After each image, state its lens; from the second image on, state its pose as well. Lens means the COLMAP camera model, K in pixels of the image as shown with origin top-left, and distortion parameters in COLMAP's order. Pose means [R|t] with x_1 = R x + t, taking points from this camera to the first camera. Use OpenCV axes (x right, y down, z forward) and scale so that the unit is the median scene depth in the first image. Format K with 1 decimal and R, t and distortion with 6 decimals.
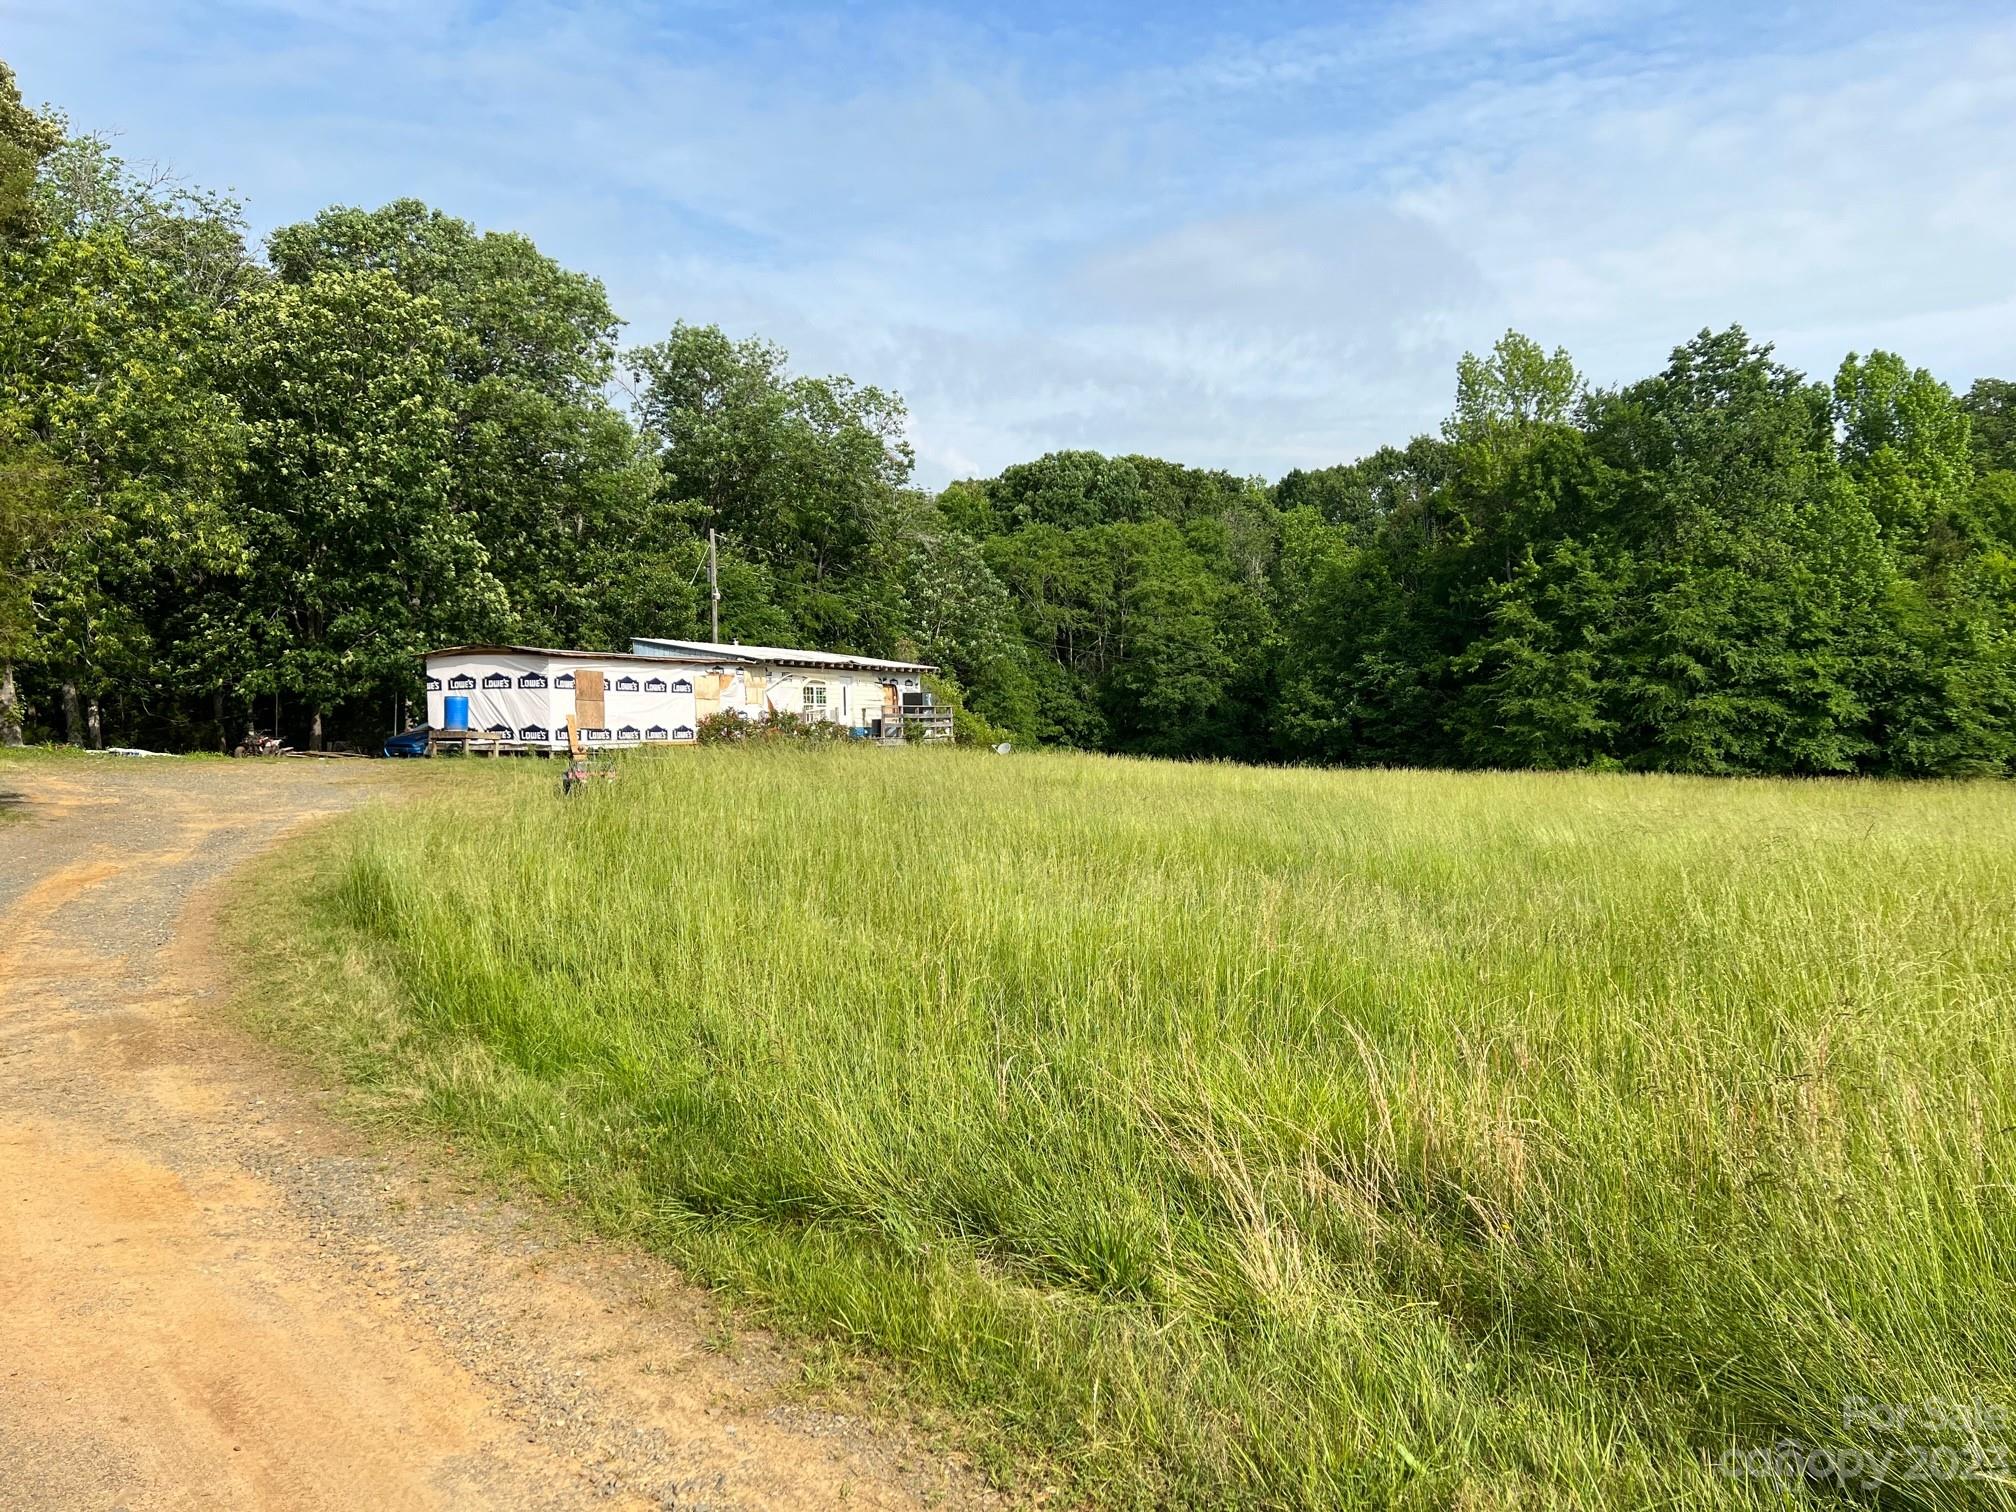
lens RADIAL K [[1537.5, 0, 1008.0], [0, 1537.5, 756.0], [0, 0, 1]] dist [0.076054, -0.066964]
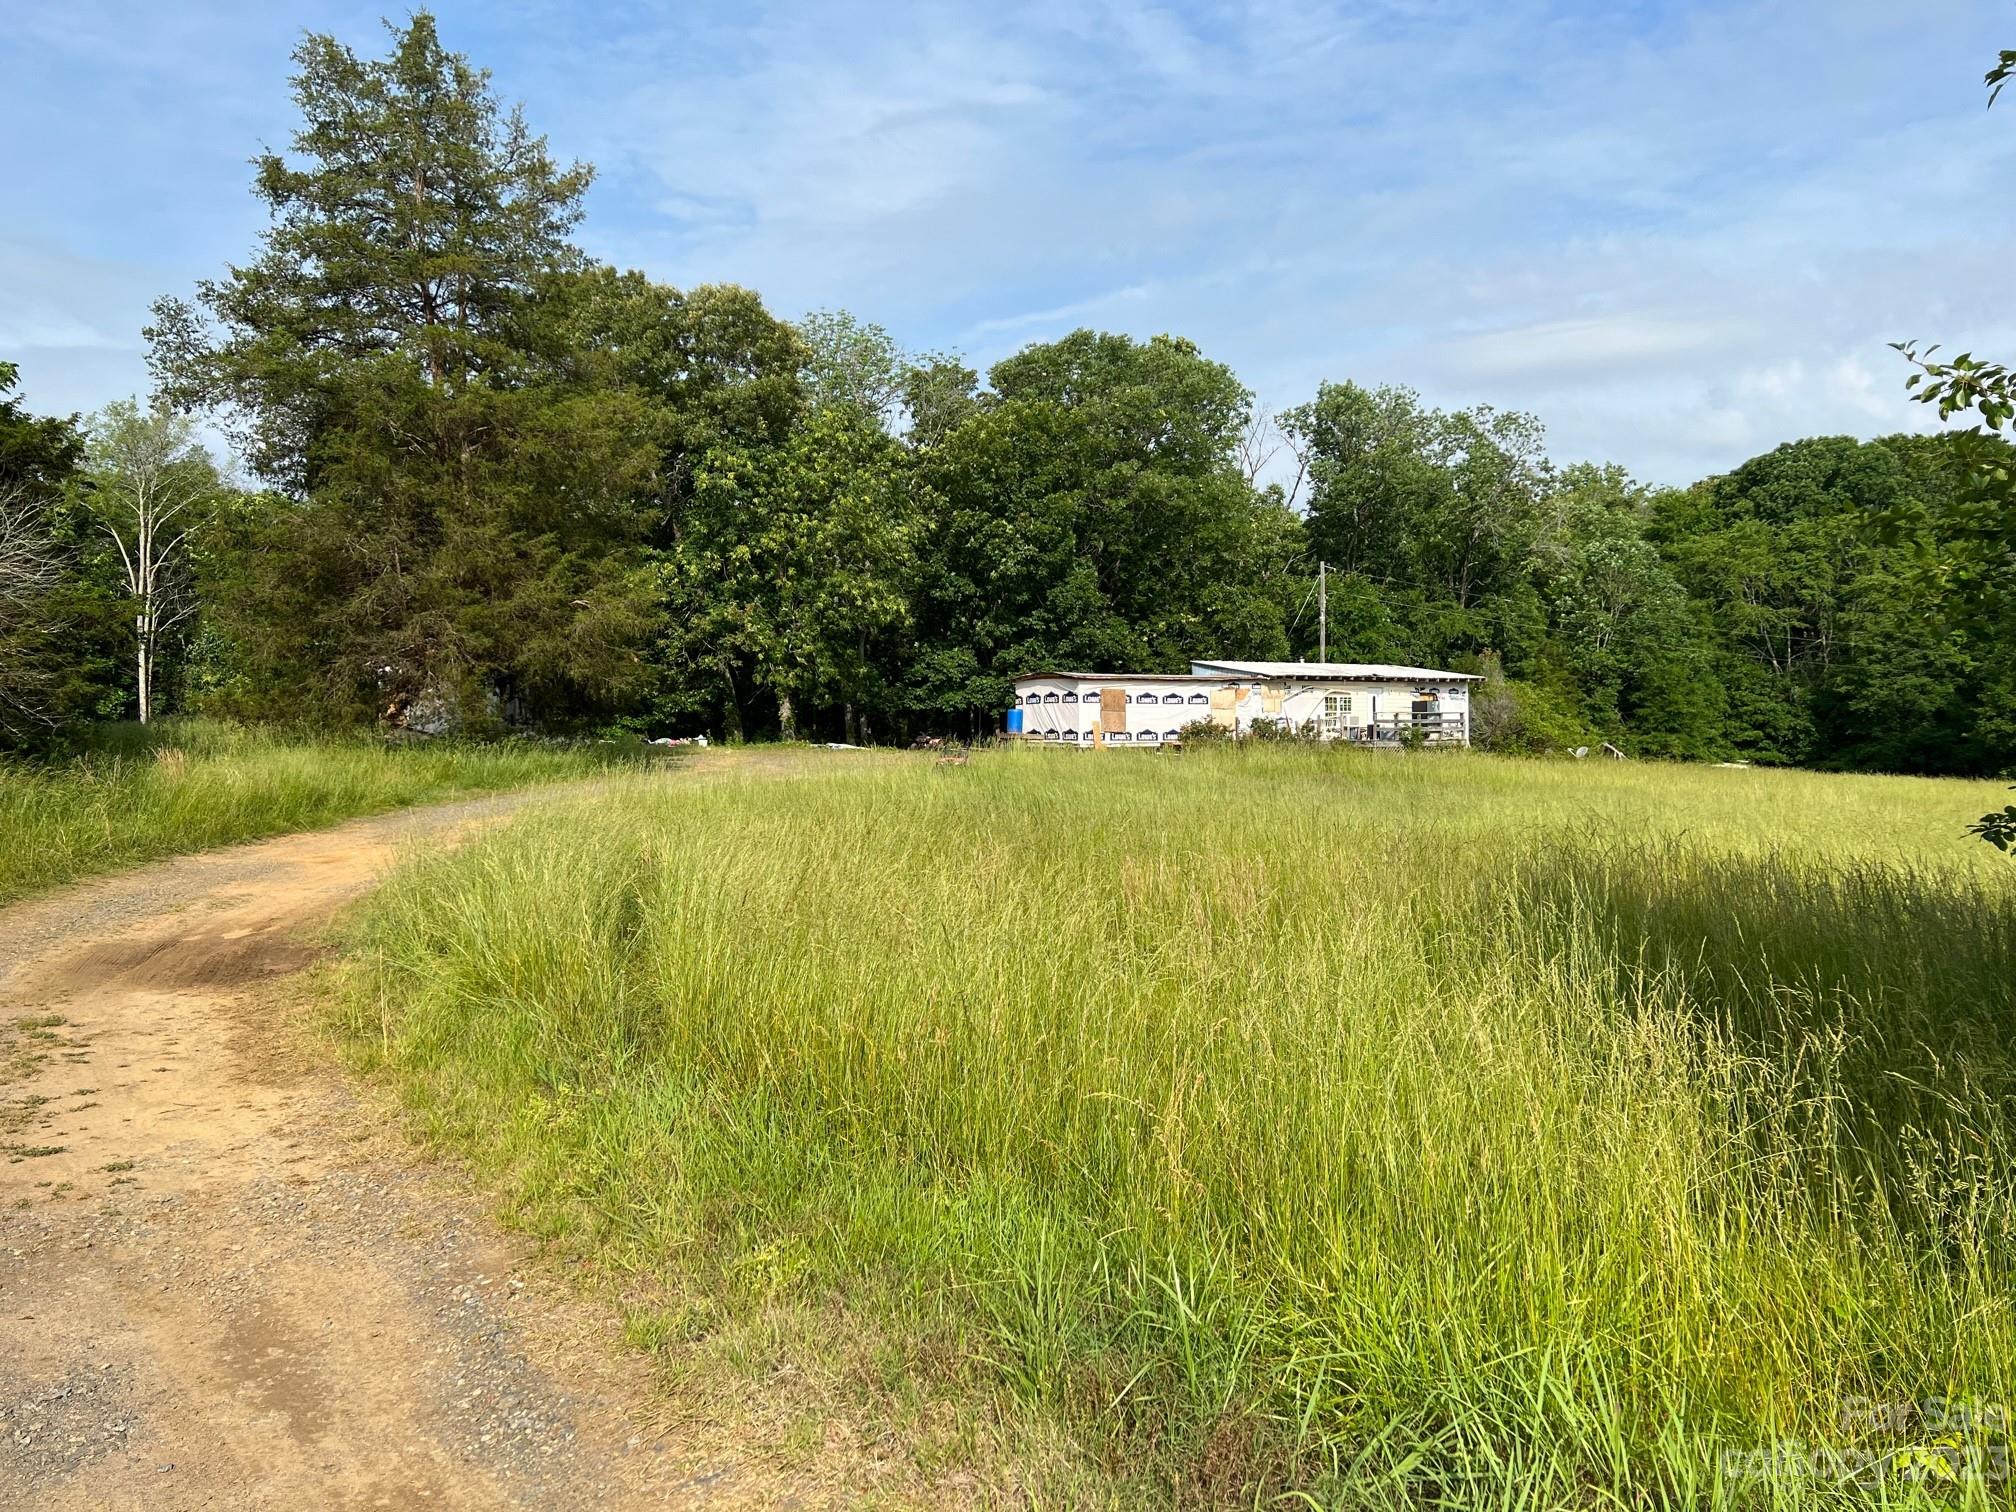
lens RADIAL K [[1537.5, 0, 1008.0], [0, 1537.5, 756.0], [0, 0, 1]] dist [0.076054, -0.066964]
pose [[0.836312, 0.013591, -0.548085, 0.250642], [-0.014247, 0.999894, 0.003055, 0.000057], [0.548069, 0.005254, 0.836417, -0.104447]]
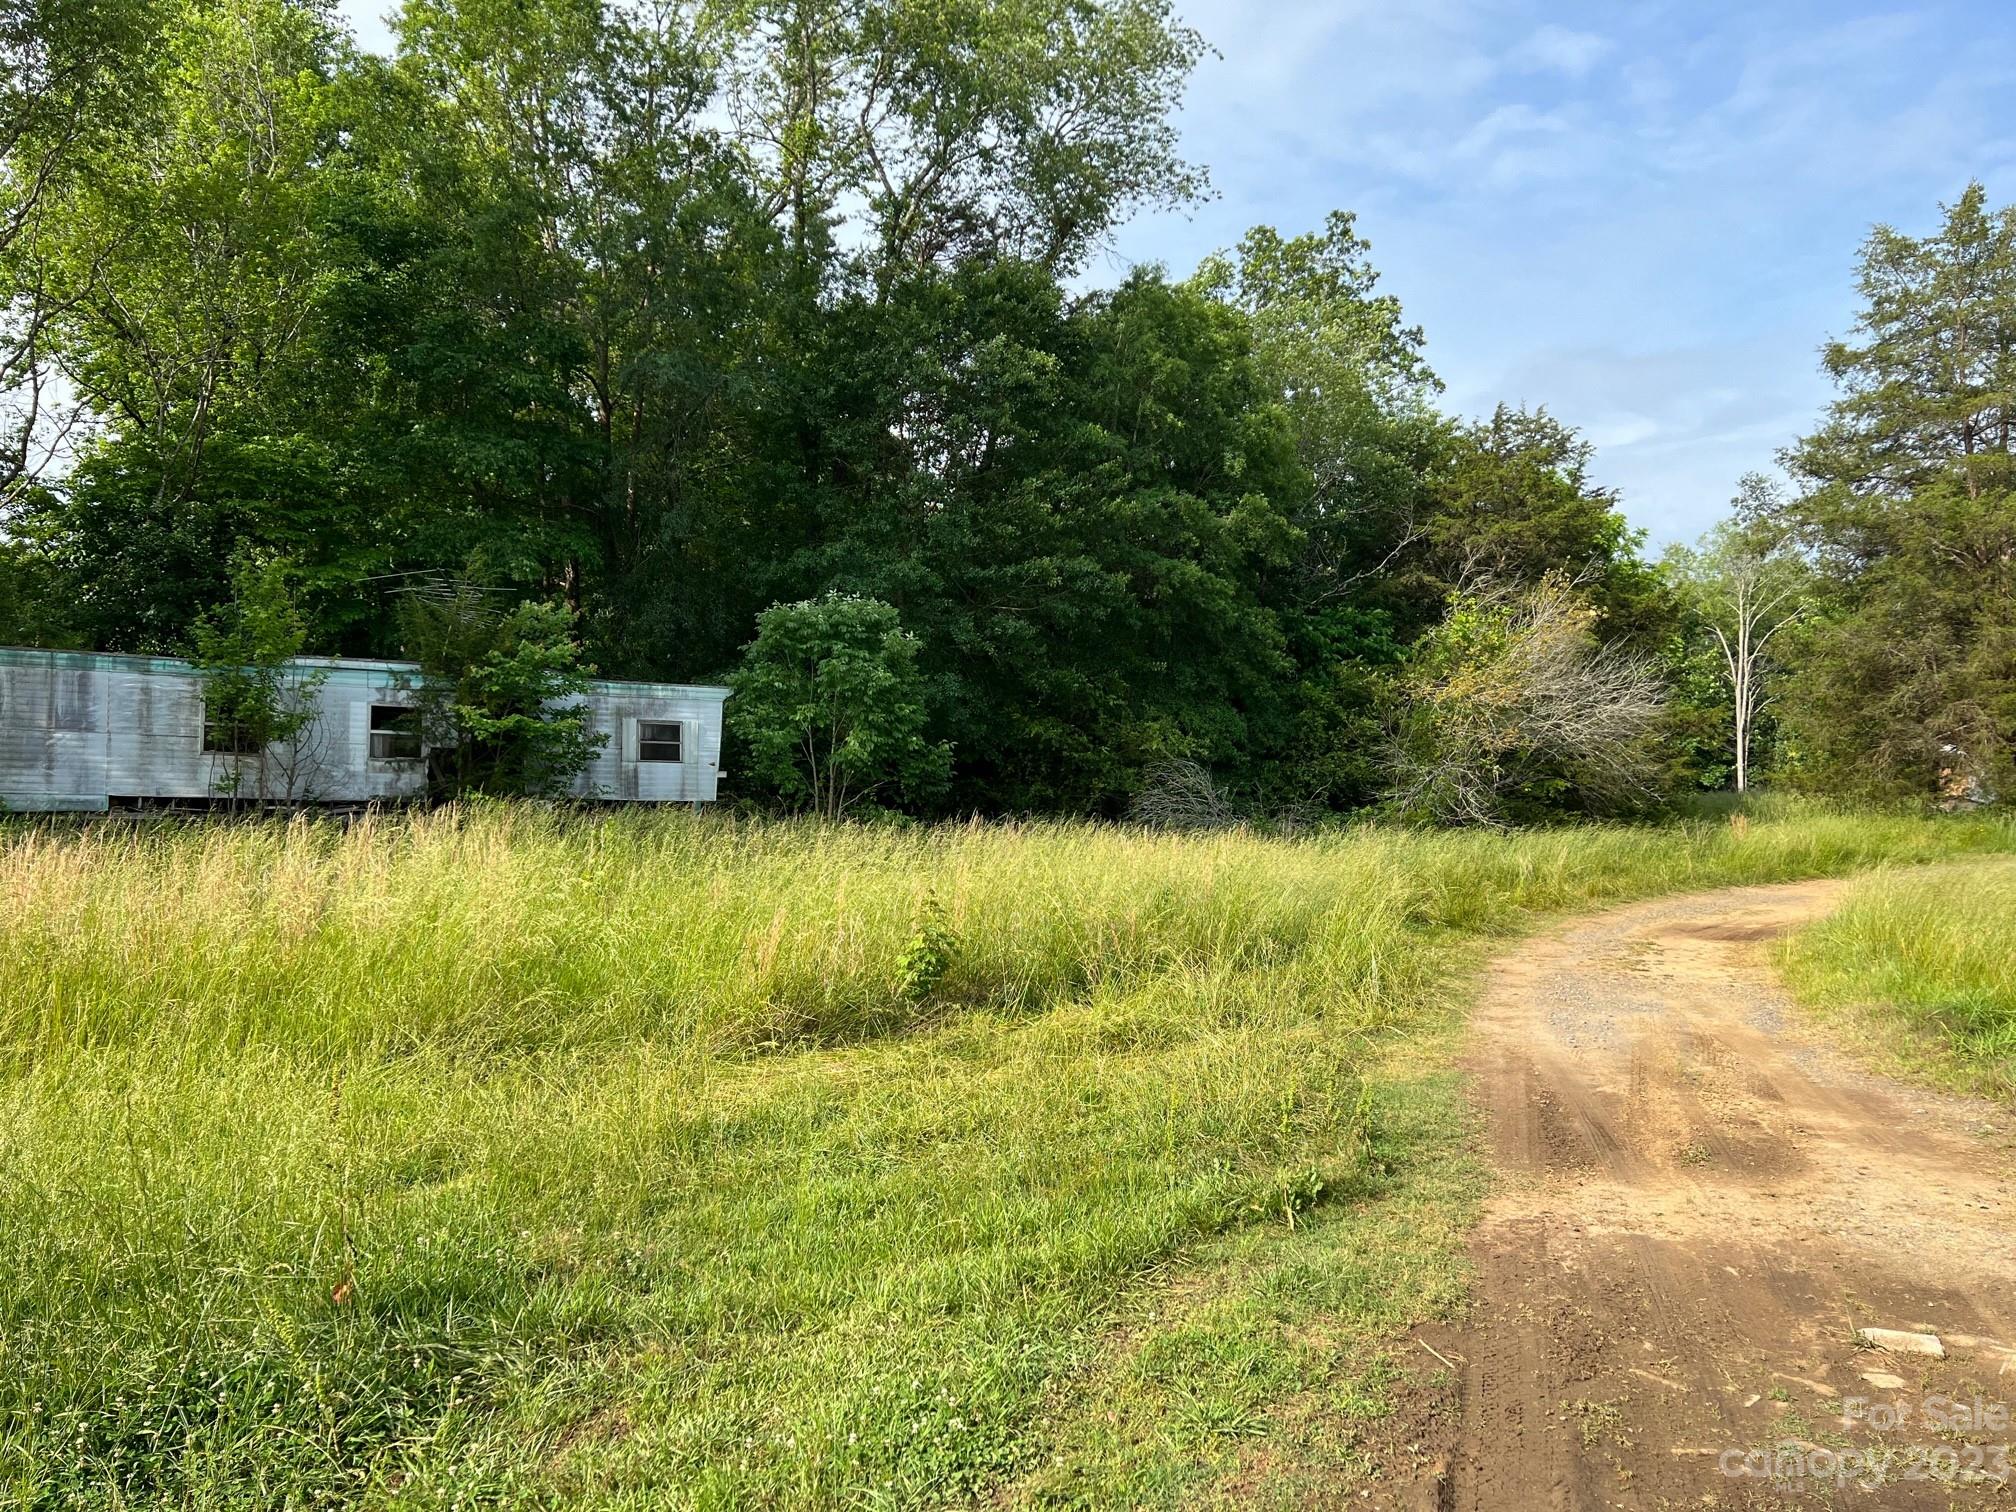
lens RADIAL K [[1537.5, 0, 1008.0], [0, 1537.5, 756.0], [0, 0, 1]] dist [0.076054, -0.066964]
pose [[0.037797, -0.016492, -0.999149, 0.505420], [-0.024239, 0.999554, -0.017415, -0.004747], [0.998991, 0.024877, 0.037380, -0.217063]]
